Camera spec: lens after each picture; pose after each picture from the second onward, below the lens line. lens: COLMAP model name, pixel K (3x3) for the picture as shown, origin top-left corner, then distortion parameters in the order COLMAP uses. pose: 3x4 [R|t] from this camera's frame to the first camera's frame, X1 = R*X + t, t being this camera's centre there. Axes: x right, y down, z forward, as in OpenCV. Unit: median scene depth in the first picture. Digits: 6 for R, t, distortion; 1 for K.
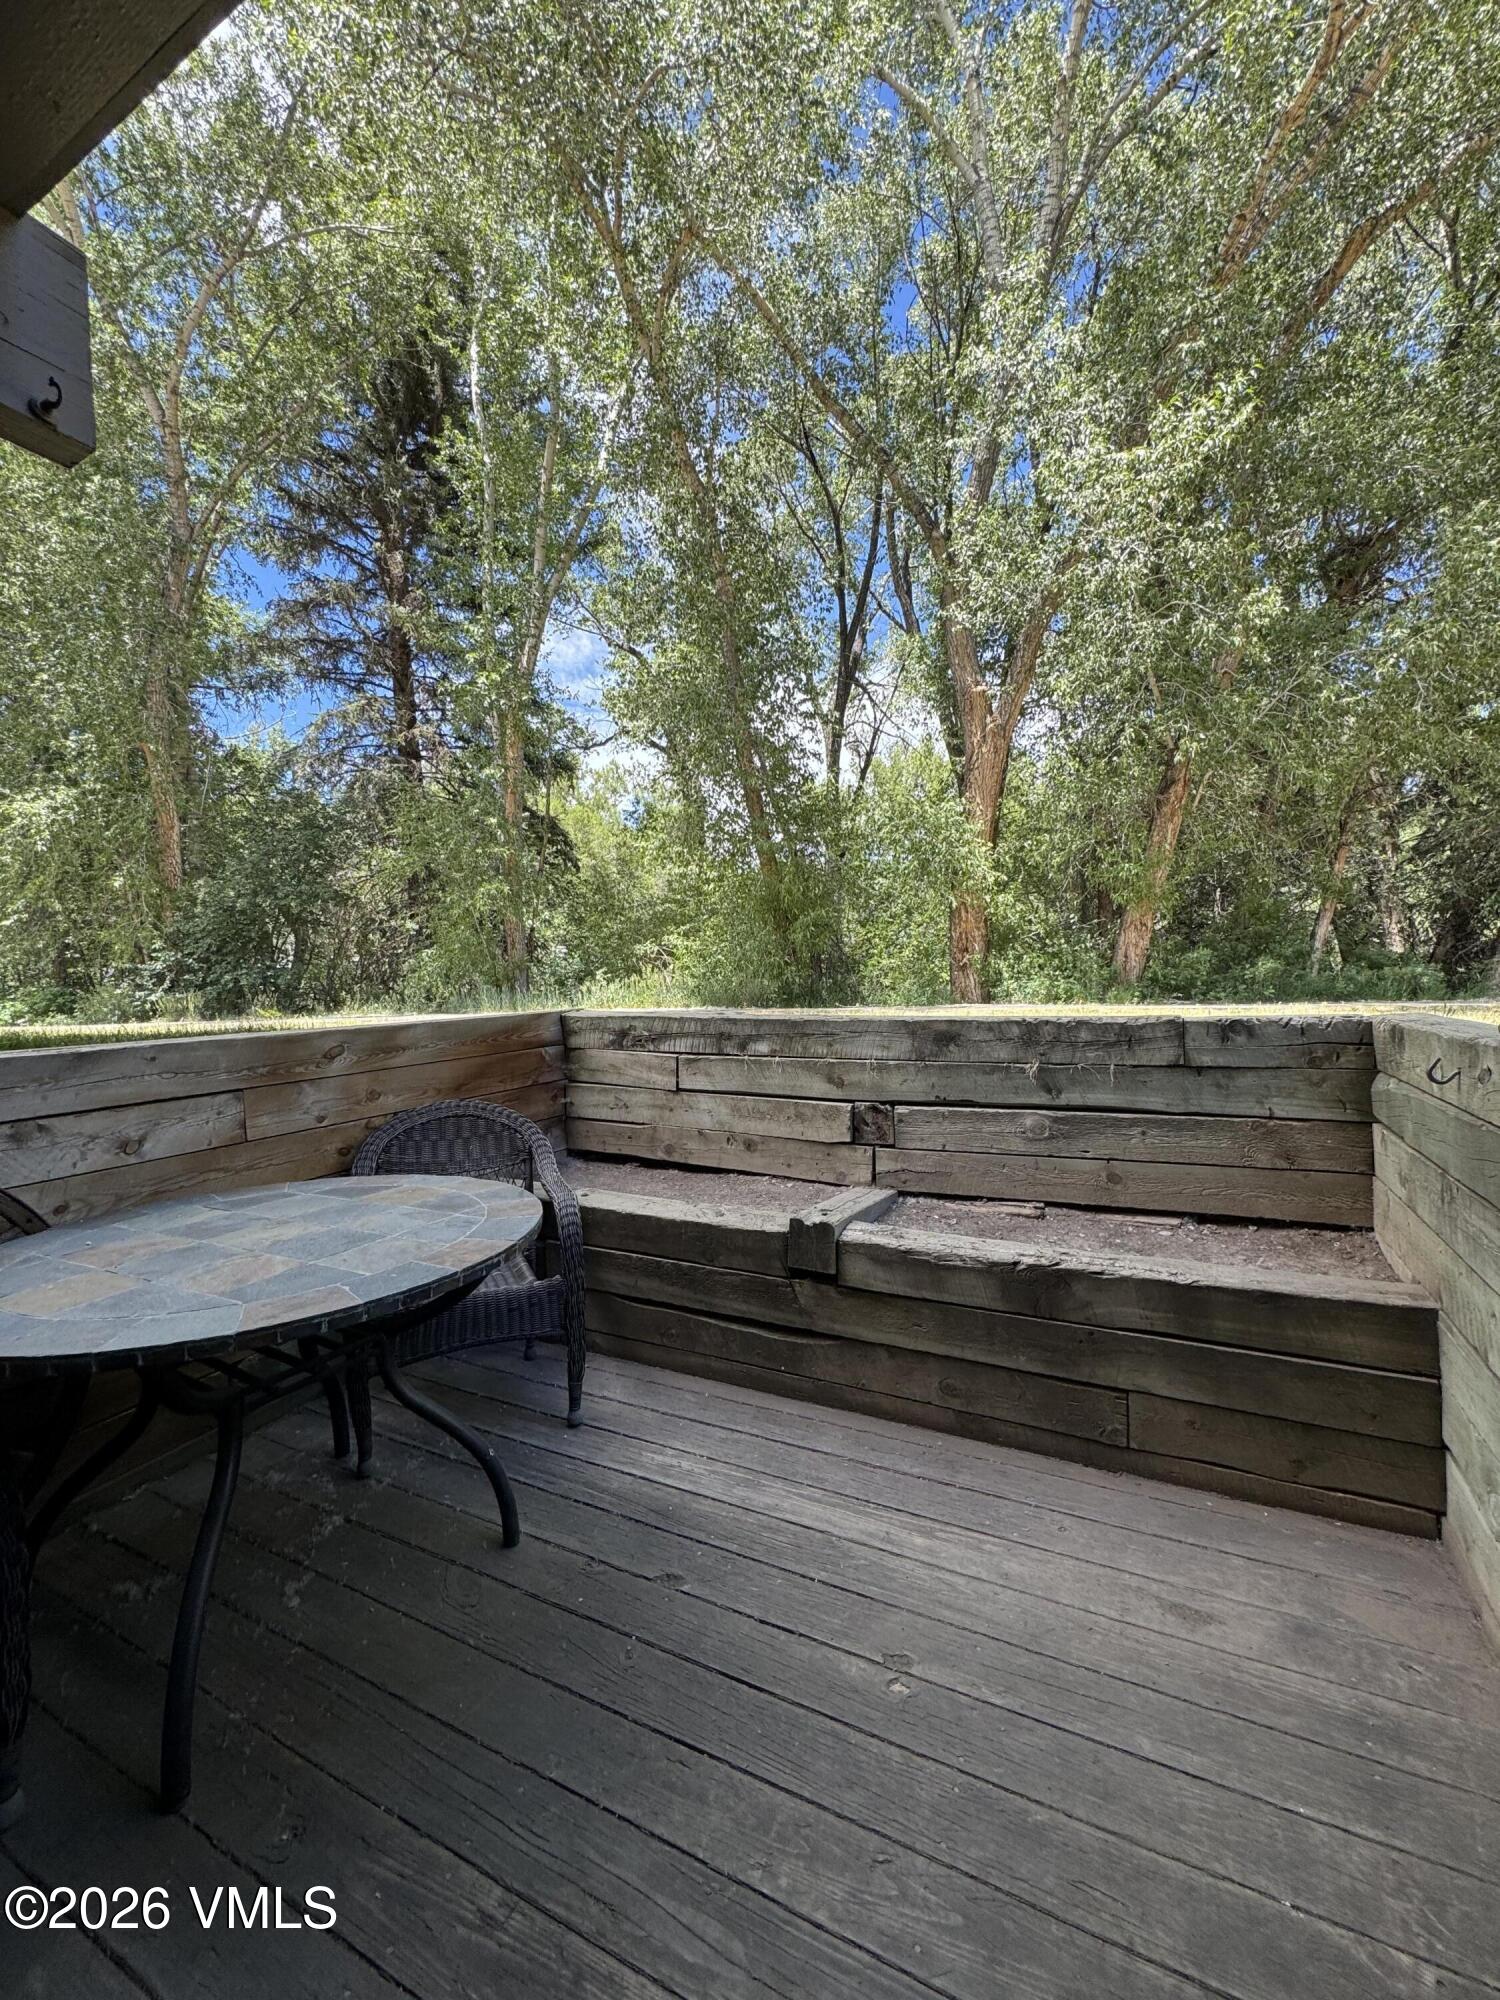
lens RADIAL K [[801.9, 0, 750.4], [0, 801.9, 997.1], [0, 0, 1]] dist [0.000662, 0.000034]
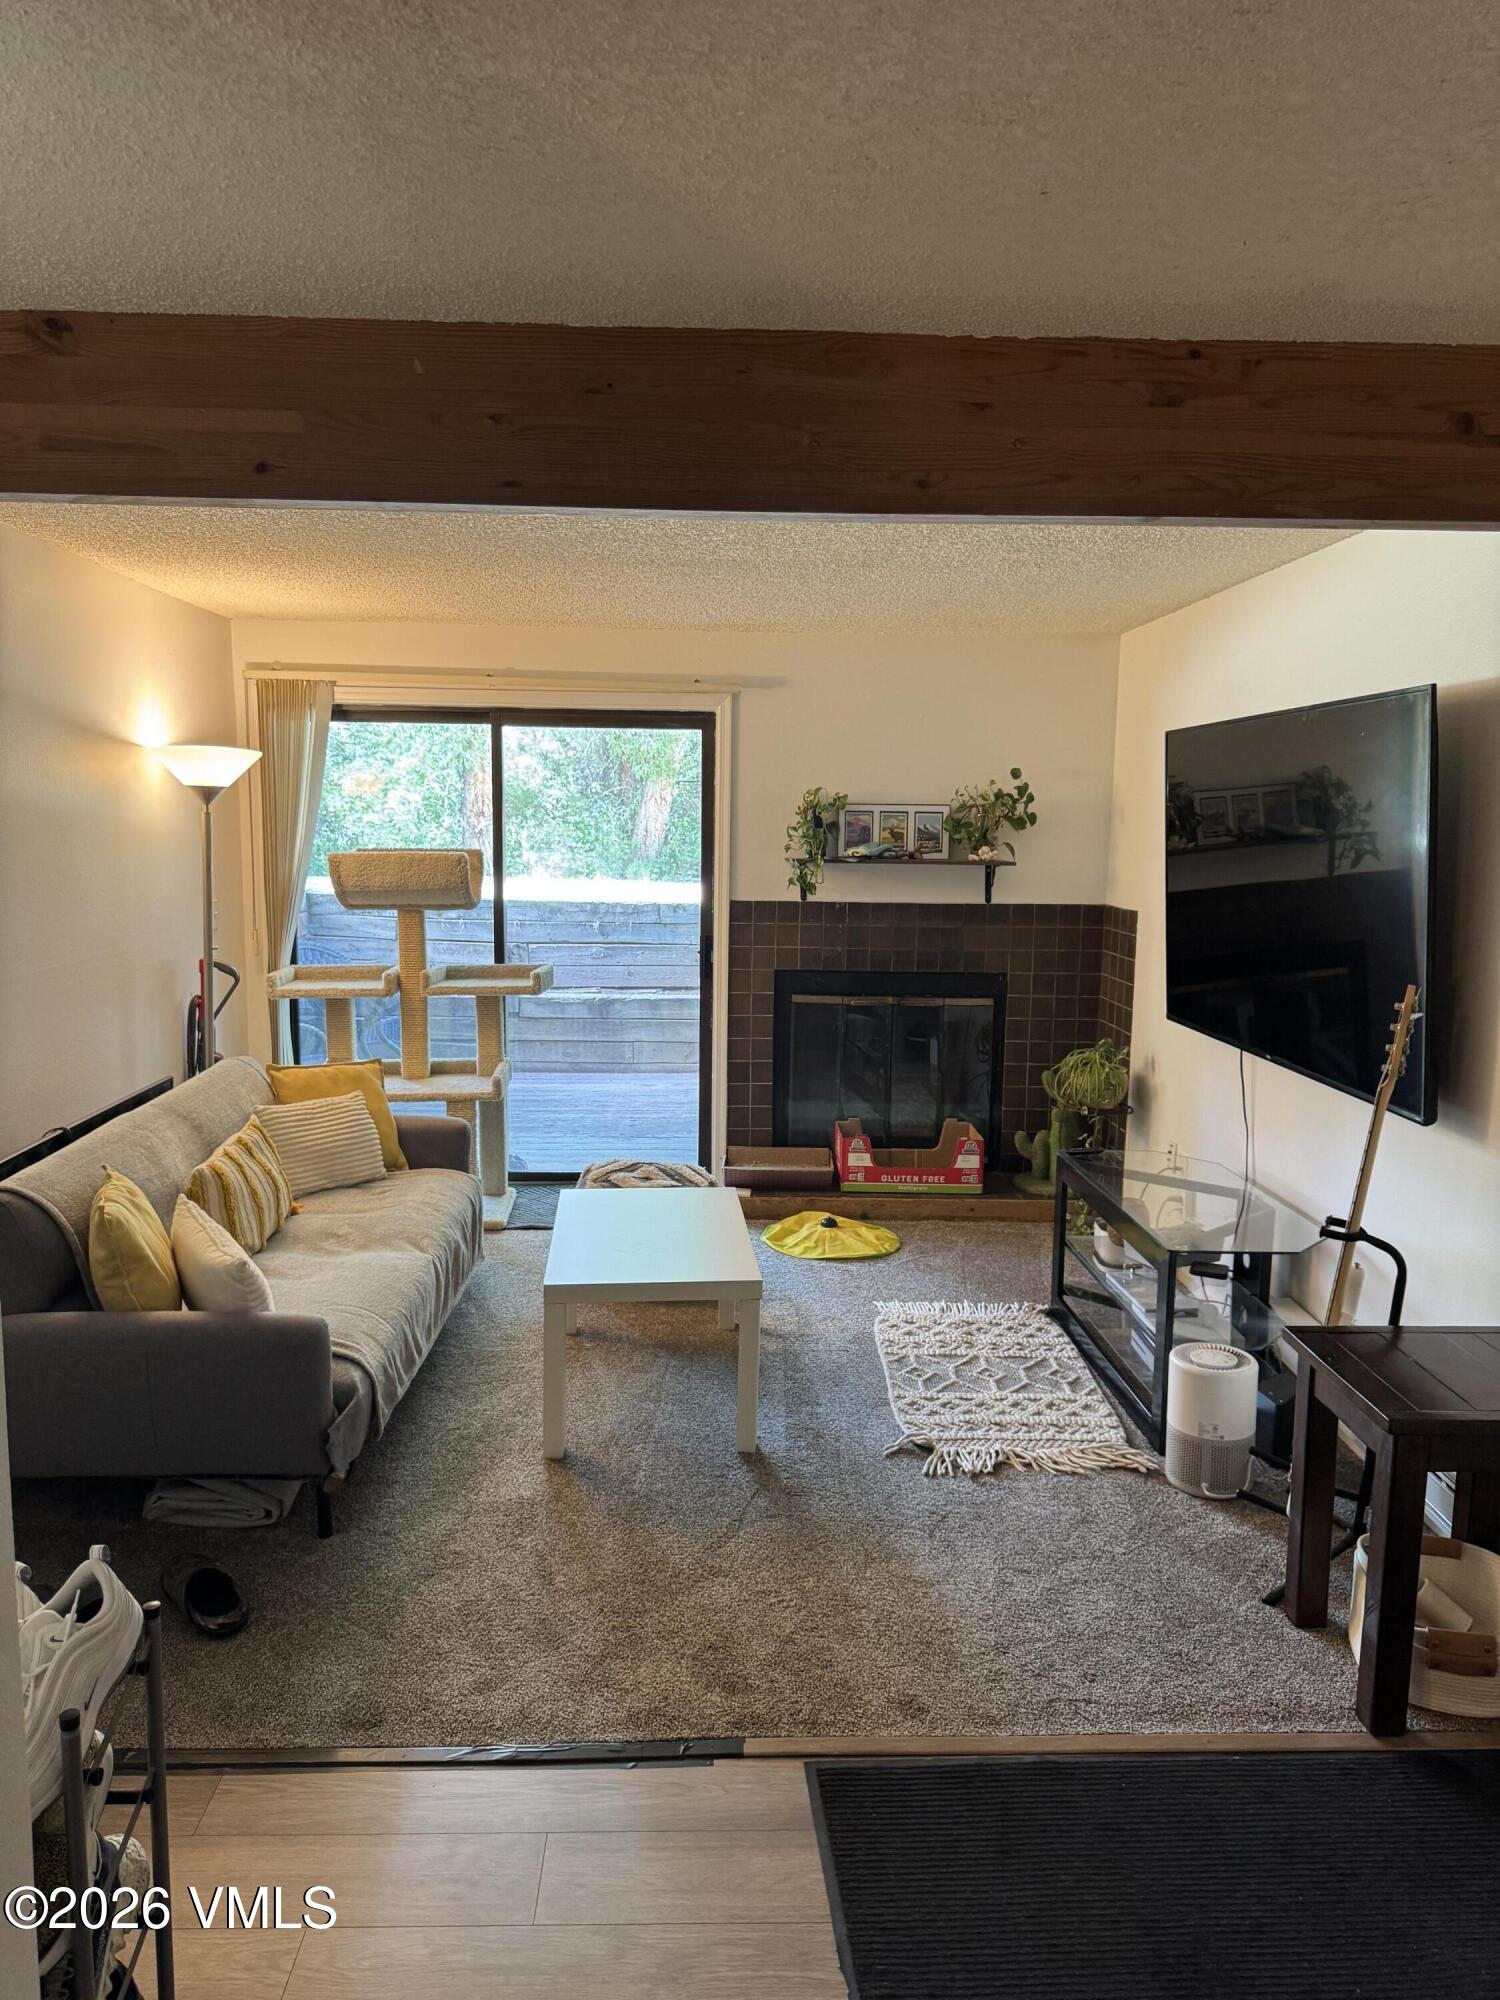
lens RADIAL K [[1431.3, 0, 751.3], [0, 1431.3, 1000.4], [0, 0, 1]] dist [0.029159, -0.059280]
pose [[0.873851, -0.018359, 0.485846, -0.267836], [-0.034528, 0.994420, 0.099680, -0.024606], [-0.484966, -0.103880, 0.868342, -0.592700]]
